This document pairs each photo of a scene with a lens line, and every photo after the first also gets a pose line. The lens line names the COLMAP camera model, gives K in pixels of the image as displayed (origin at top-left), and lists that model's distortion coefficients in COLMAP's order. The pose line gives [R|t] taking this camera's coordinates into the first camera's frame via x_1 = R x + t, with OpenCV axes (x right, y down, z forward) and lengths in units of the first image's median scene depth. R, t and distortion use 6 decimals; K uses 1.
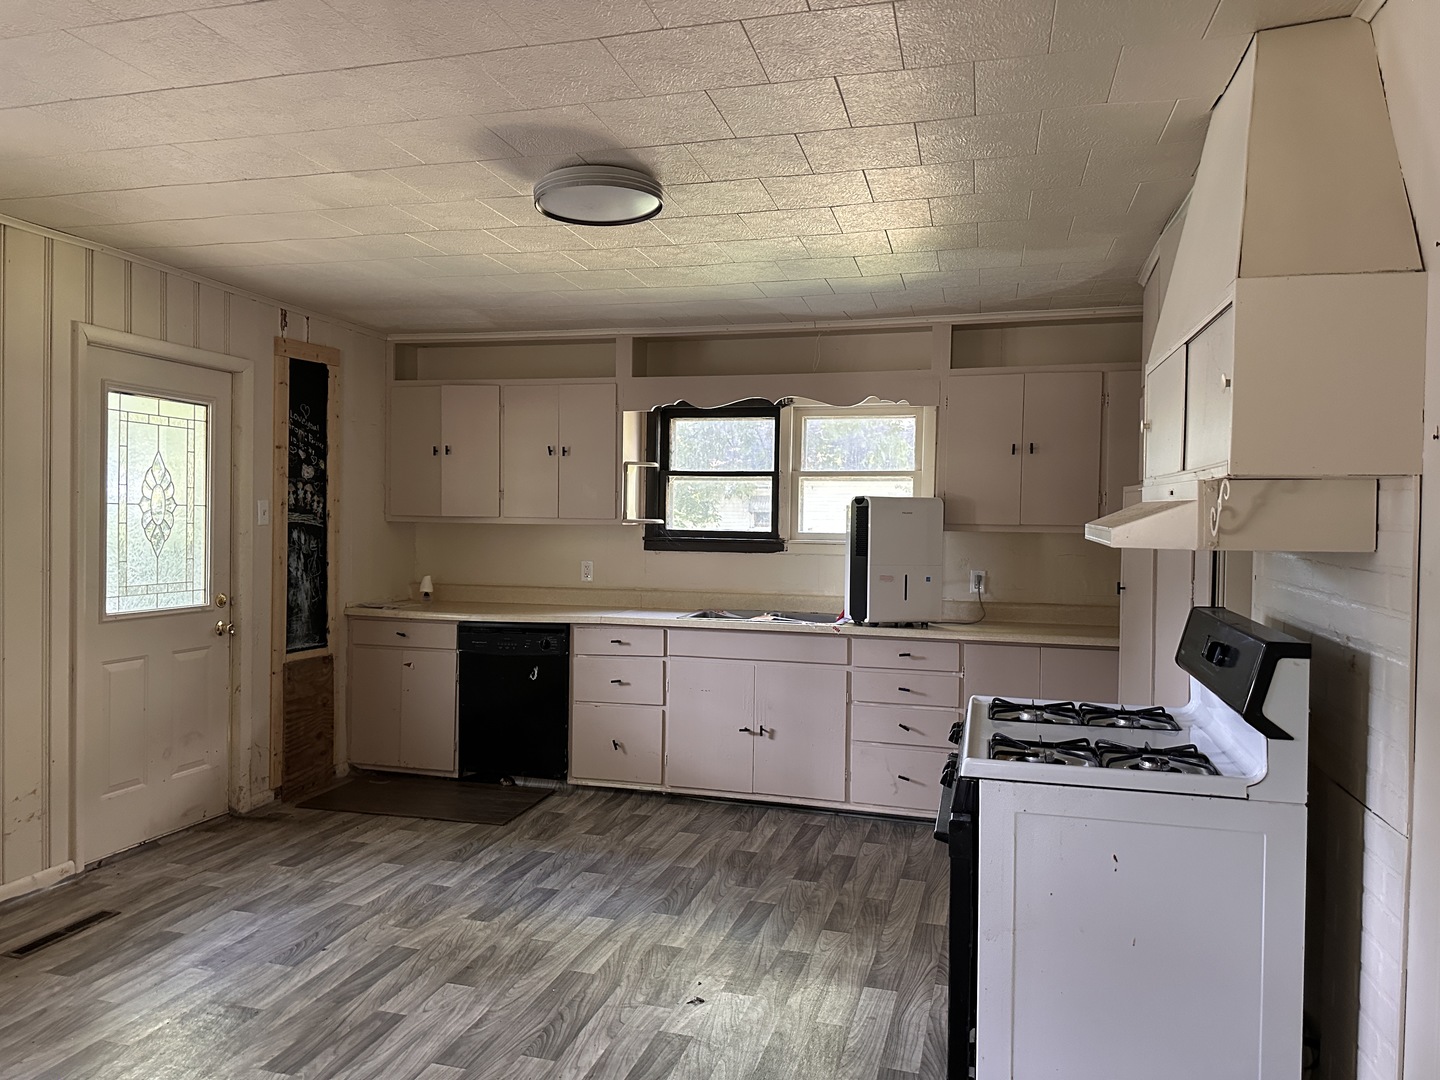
lens RADIAL K [[1005.4, 0, 731.4], [0, 1005.4, 534.9], [0, 0, 1]] dist [0.148739, -0.195476]
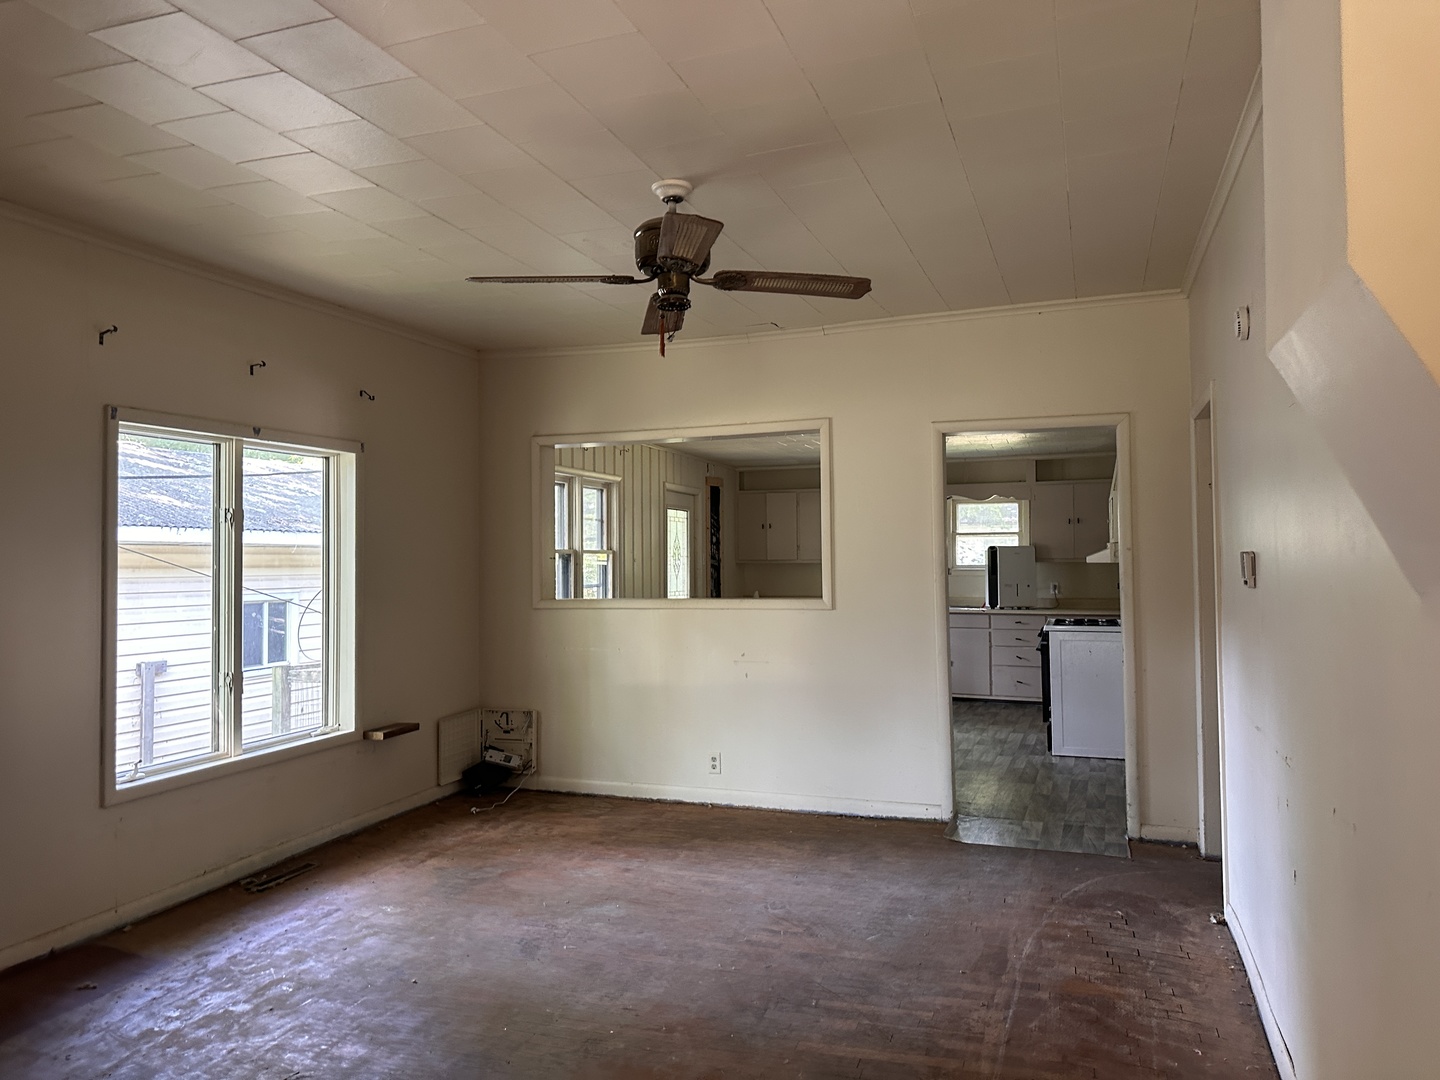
lens RADIAL K [[1005.4, 0, 731.4], [0, 1005.4, 534.9], [0, 0, 1]] dist [0.148739, -0.195476]
pose [[0.996566, -0.021754, -0.079898, -0.229209], [0.018084, 0.998760, -0.046373, 0.024901], [0.080807, 0.044769, 0.995724, -1.063575]]
